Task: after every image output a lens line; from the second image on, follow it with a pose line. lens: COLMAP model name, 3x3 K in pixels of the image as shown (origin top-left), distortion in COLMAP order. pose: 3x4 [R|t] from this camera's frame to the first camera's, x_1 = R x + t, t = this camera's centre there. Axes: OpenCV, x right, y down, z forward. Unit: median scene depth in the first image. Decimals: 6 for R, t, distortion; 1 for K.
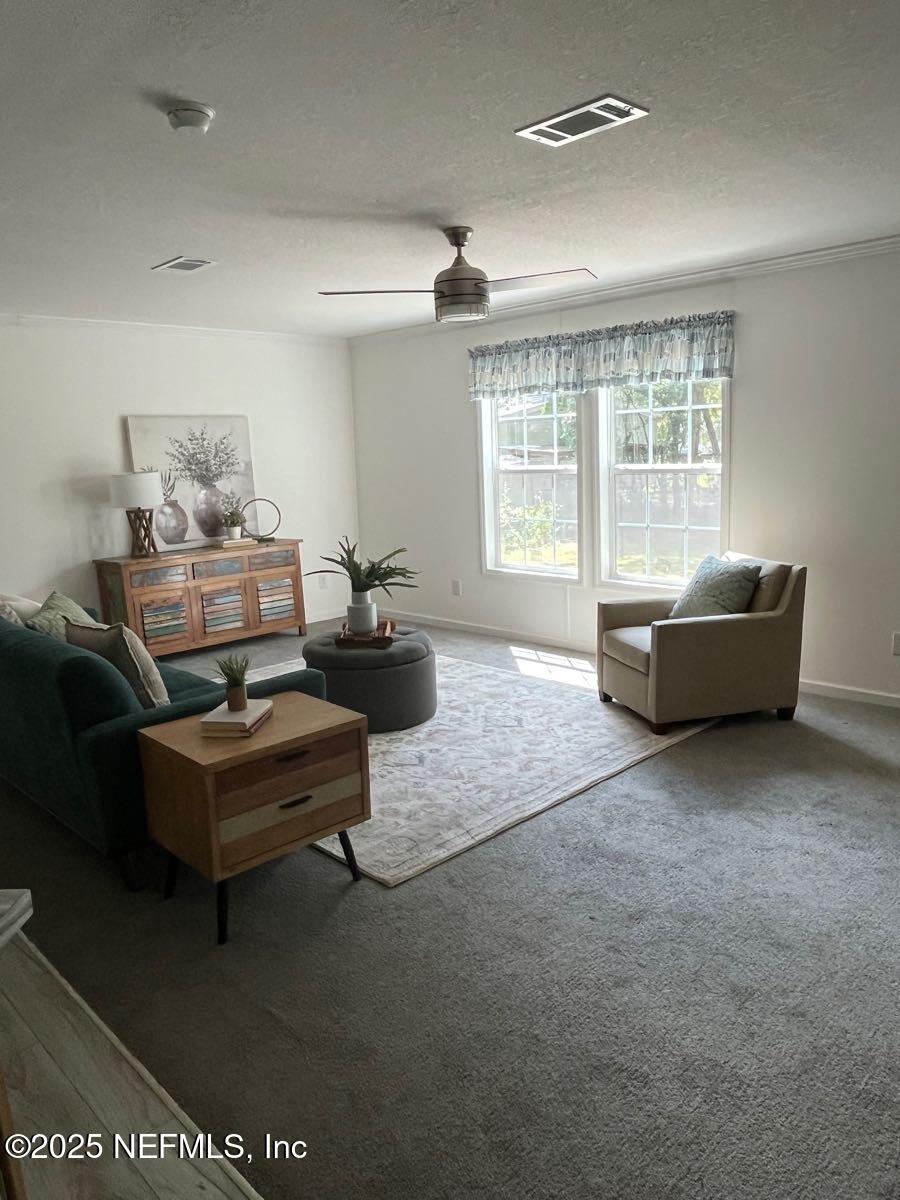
lens RADIAL K [[863.0, 0, 450.0], [0, 863.0, 600.0], [0, 0, 1]] dist [-0.005529, -0.001049]
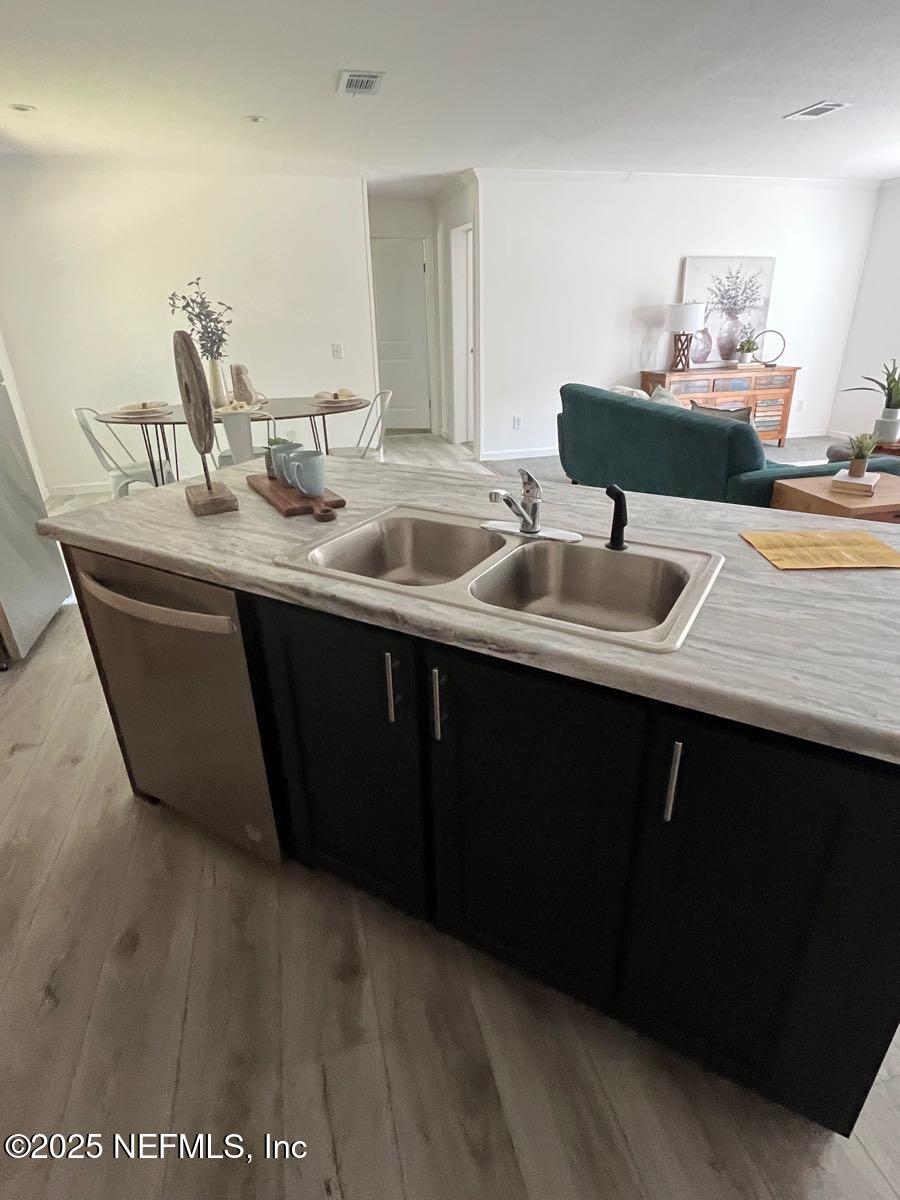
lens RADIAL K [[638.6, 0, 450.0], [0, 638.6, 600.0], [0, 0, 1]] dist [-0.007375, 0.001255]
pose [[0.869758, 0.222632, -0.440403, -0.143226], [-0.099547, 0.953257, 0.285293, 0.040671], [0.483333, -0.204295, 0.851265, -0.093446]]
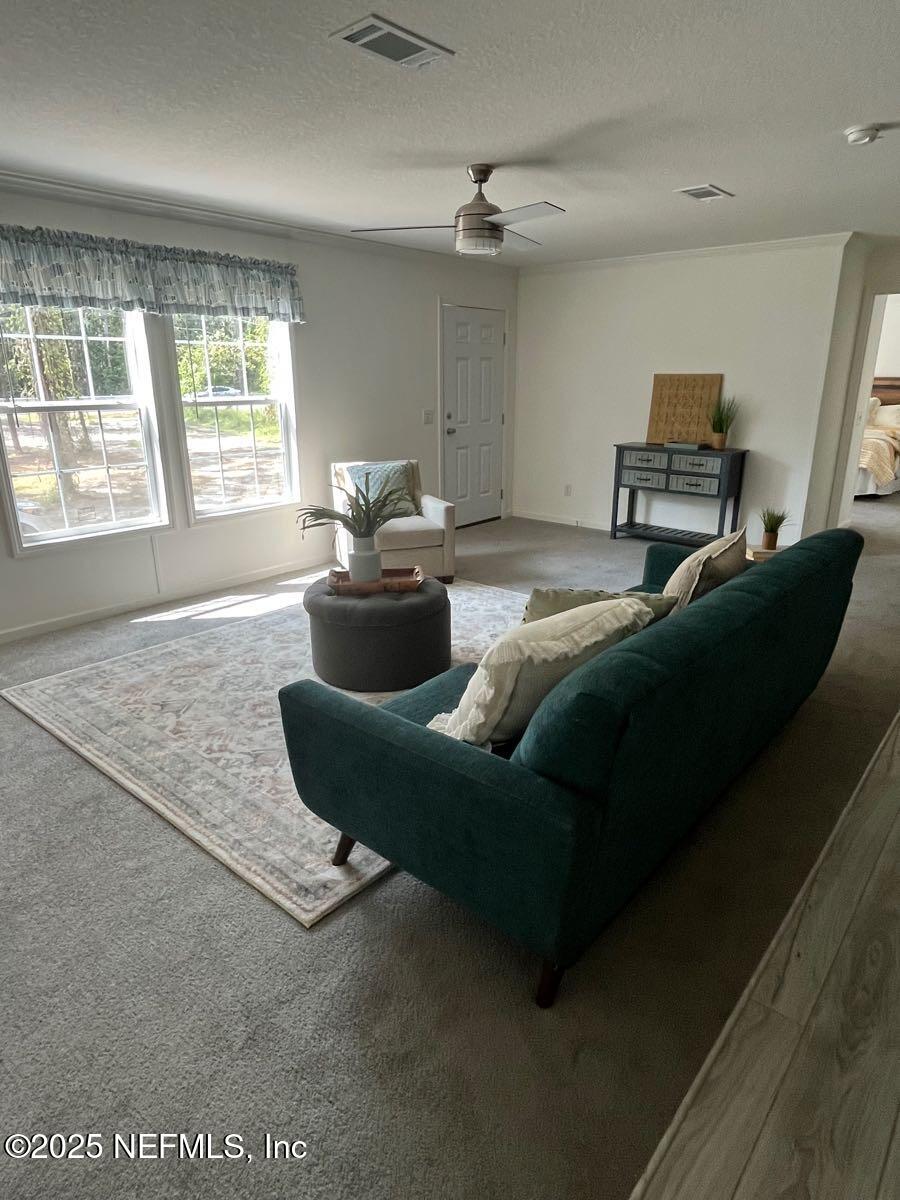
lens RADIAL K [[713.2, 0, 450.0], [0, 713.2, 600.0], [0, 0, 1]] dist [-0.006109, -0.000980]
pose [[-0.094493, -0.263735, 0.959956, -0.615016], [0.184684, 0.942888, 0.277225, -0.099354], [-0.978245, 0.203484, -0.040389, 0.719708]]
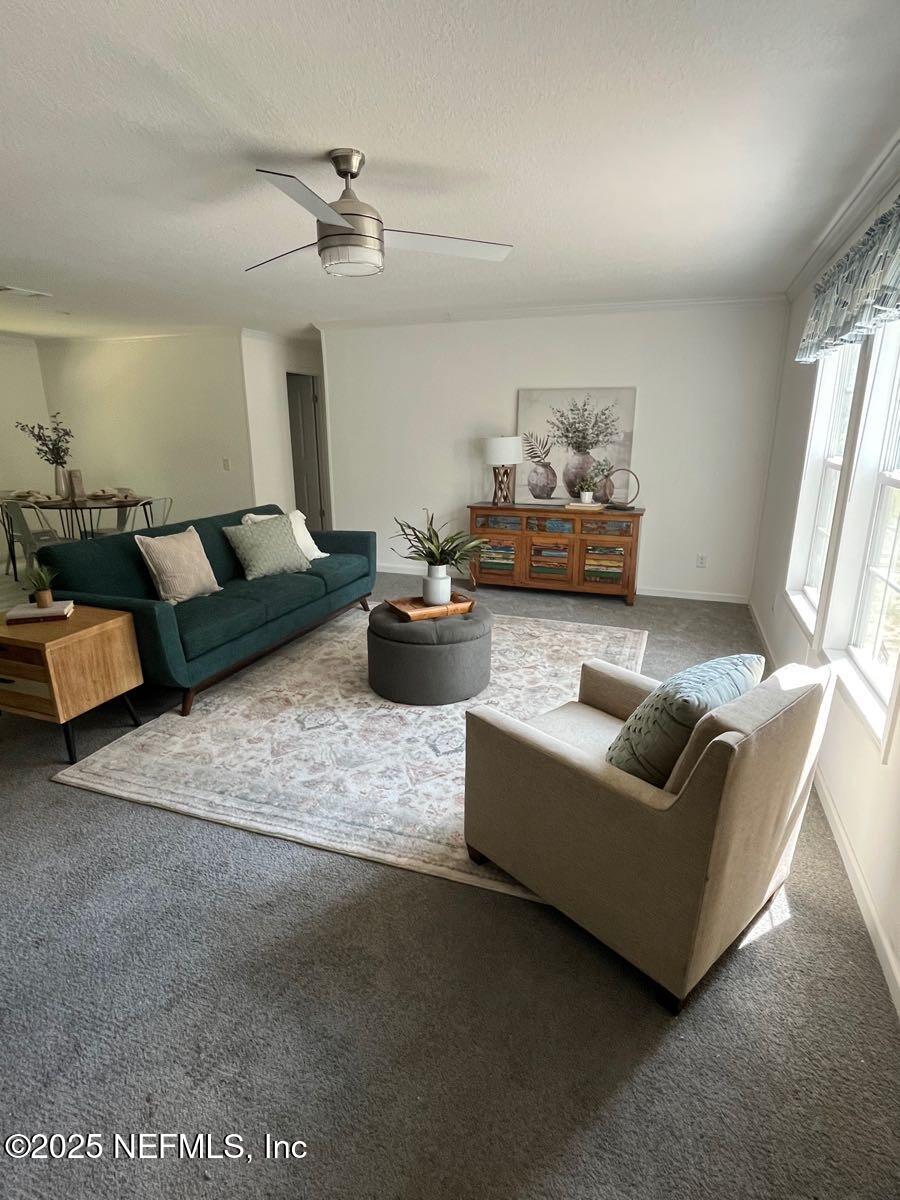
lens RADIAL K [[619.7, 0, 450.0], [0, 619.7, 600.0], [0, 0, 1]] dist [-0.002387, -0.000568]
pose [[0.435186, 0.280003, -0.855694, 0.412015], [-0.175884, 0.958539, 0.224206, -0.103780], [0.882994, 0.052932, 0.466391, 0.504957]]
